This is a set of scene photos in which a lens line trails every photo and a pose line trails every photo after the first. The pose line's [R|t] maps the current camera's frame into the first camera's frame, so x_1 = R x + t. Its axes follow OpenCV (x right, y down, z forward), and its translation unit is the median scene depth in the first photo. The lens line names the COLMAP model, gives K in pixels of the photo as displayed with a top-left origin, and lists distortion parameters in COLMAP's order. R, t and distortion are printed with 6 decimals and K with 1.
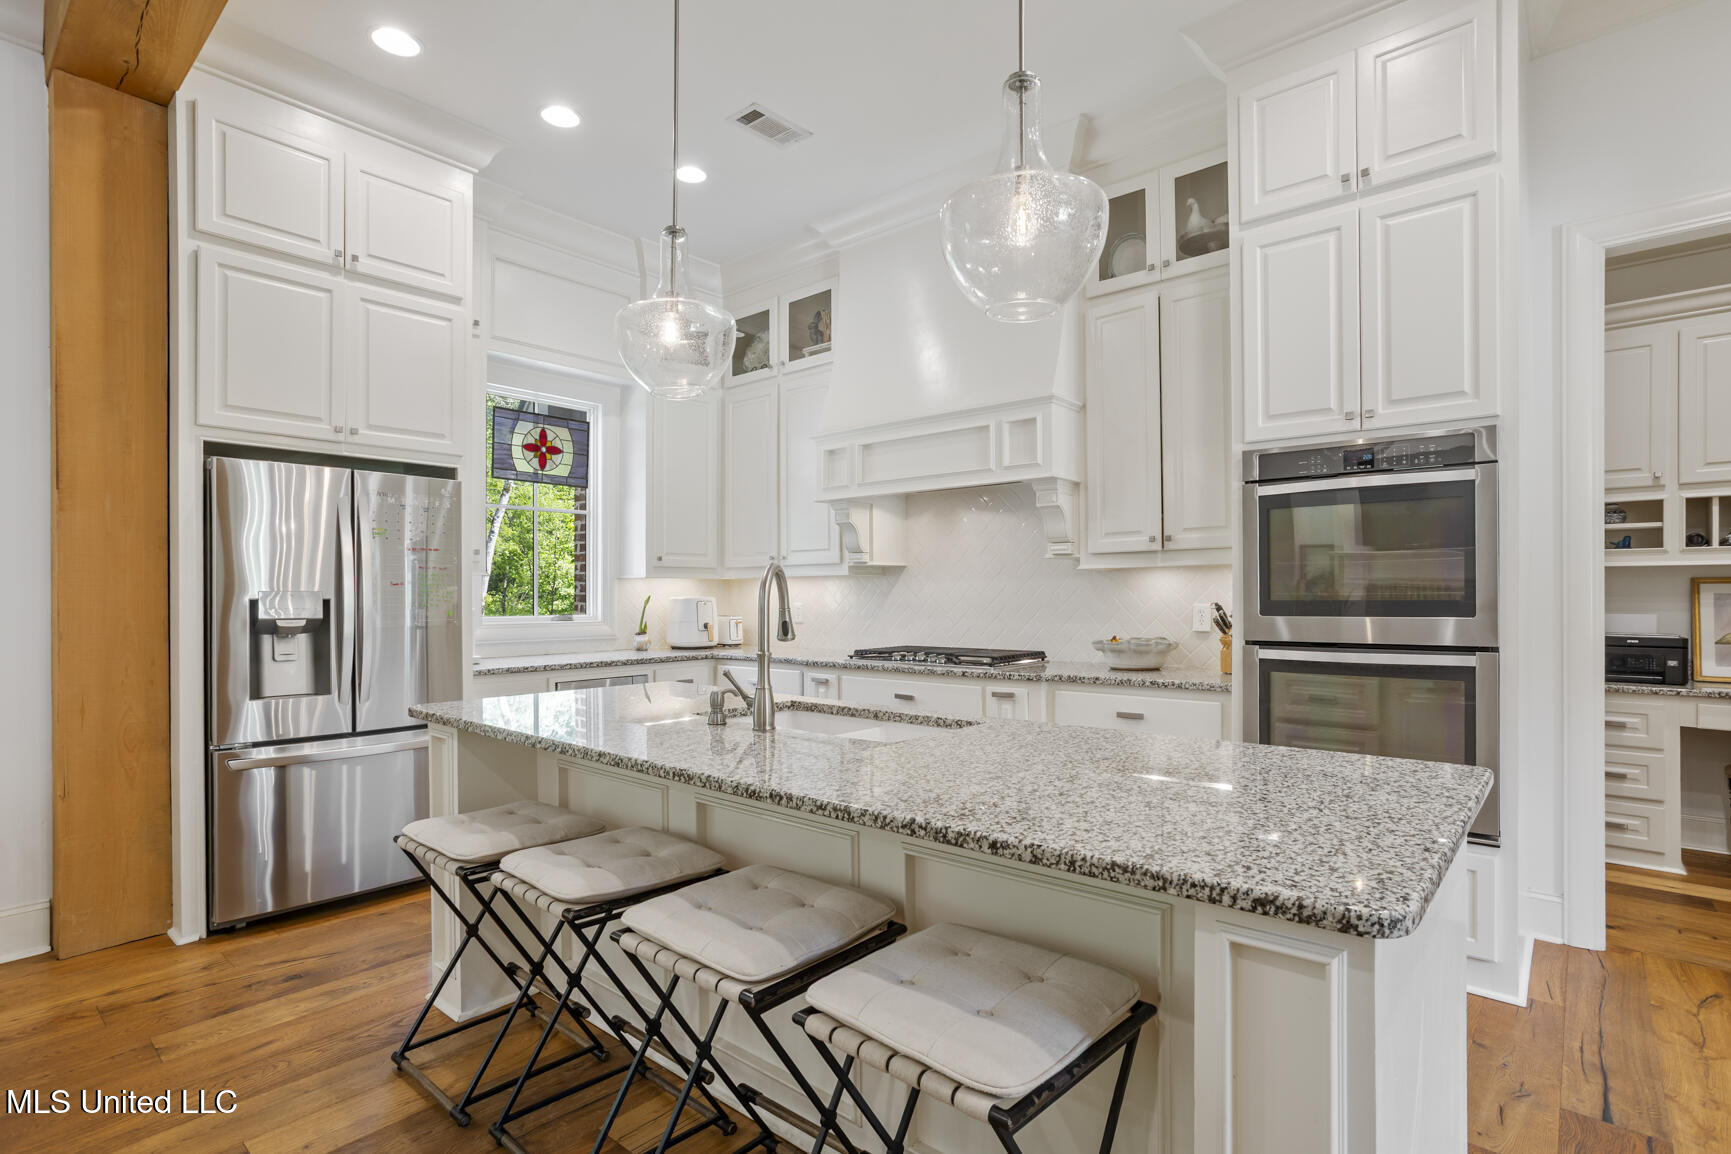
lens RADIAL K [[852.5, 0, 865.2], [0, 852.5, 592.2], [0, 0, 1]] dist [-0.052079, 0.035177]
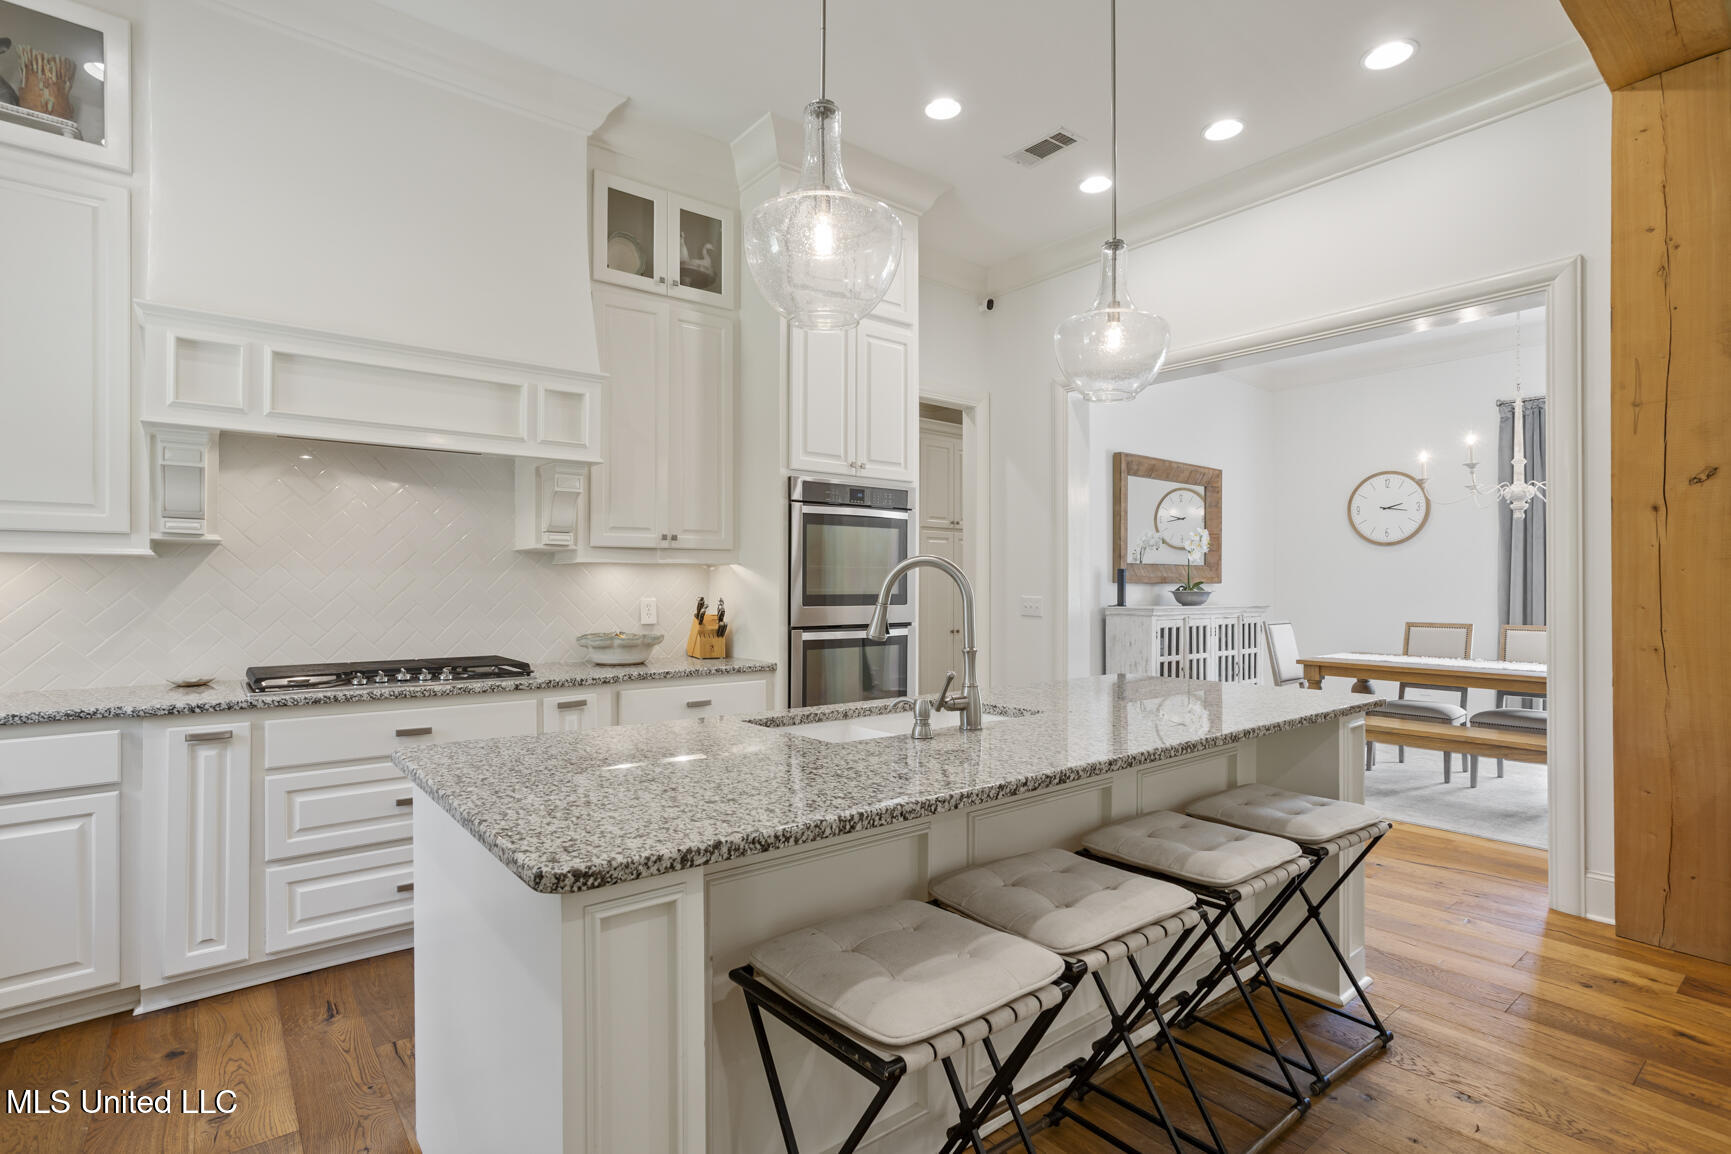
lens RADIAL K [[846.4, 0, 869.0], [0, 846.4, 578.7], [0, 0, 1]] dist [-0.054663, 0.034926]
pose [[0.178552, 0.014125, 0.983829, -0.616335], [-0.004010, 0.999899, -0.013628, 0.002078], [-0.983922, -0.001512, 0.178591, 0.533654]]
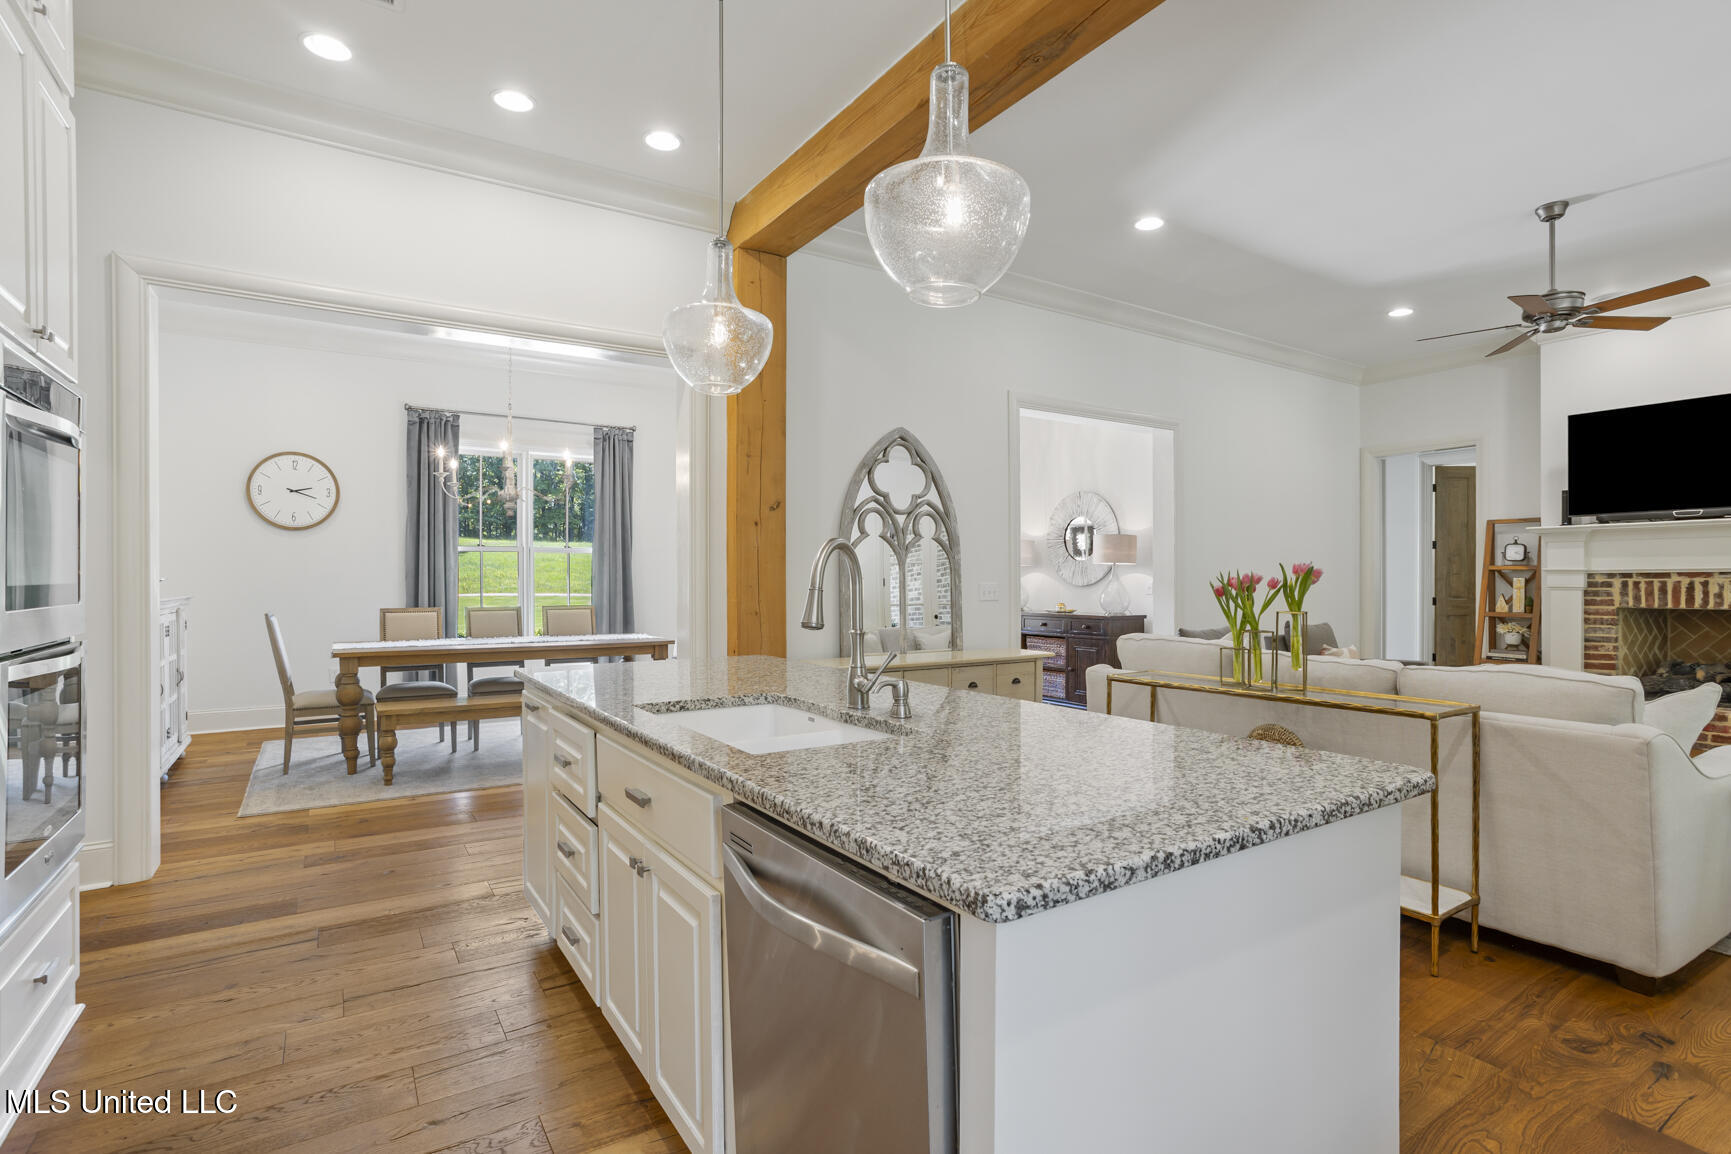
lens RADIAL K [[851.5, 0, 870.4], [0, 851.5, 578.8], [0, 0, 1]] dist [-0.052765, 0.032354]
pose [[-0.959806, 0.003453, 0.280642, -0.234909], [0.003799, 0.999993, 0.000691, 0.004288], [-0.280637, 0.001729, -0.959812, 1.112175]]
